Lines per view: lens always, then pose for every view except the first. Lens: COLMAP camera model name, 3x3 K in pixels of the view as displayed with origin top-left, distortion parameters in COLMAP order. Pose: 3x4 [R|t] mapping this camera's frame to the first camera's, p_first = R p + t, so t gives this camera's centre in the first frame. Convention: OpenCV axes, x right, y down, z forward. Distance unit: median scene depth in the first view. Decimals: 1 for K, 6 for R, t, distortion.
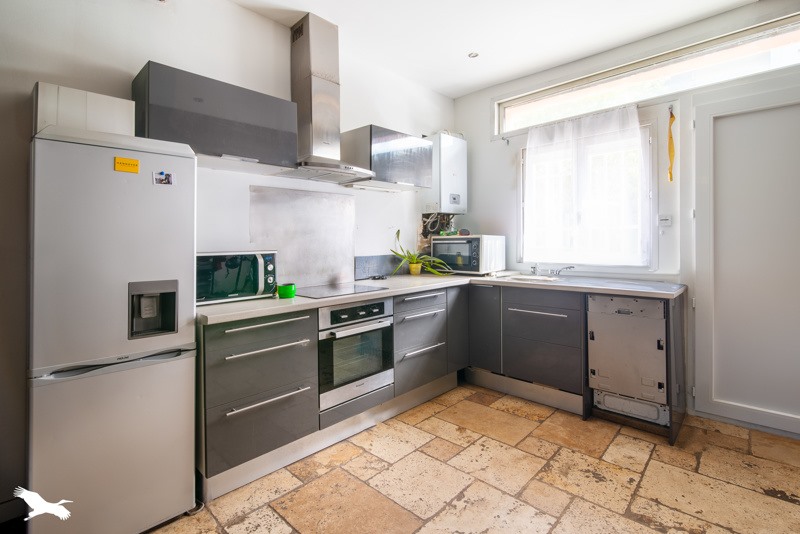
lens RADIAL K [[378.5, 0, 400.3], [0, 378.5, 233.9], [0, 0, 1]] dist [-0.001857, -0.000197]
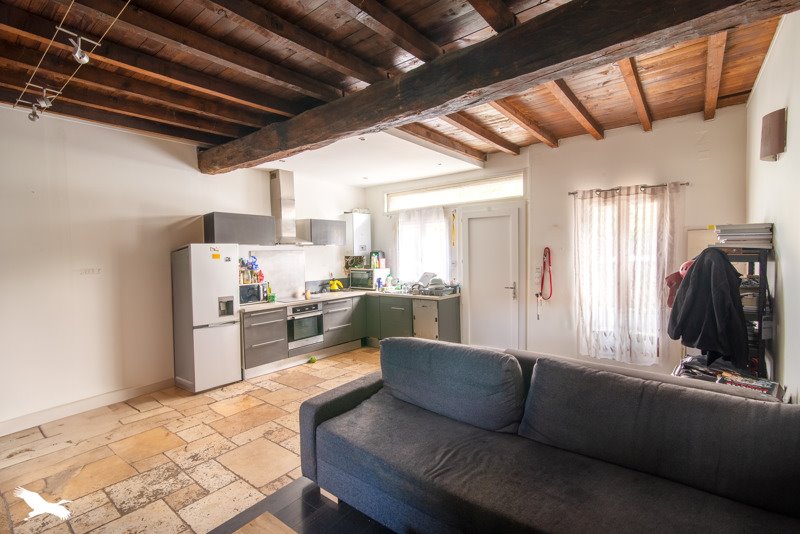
lens RADIAL K [[368.4, 0, 400.0], [0, 368.4, 267.0], [0, 0, 1]] dist [0.000998, -0.000002]
pose [[0.996322, -0.009645, 0.085148, 0.241284], [0.004362, 0.998066, 0.062009, -0.155091], [-0.085581, -0.061409, 0.994437, -1.093244]]
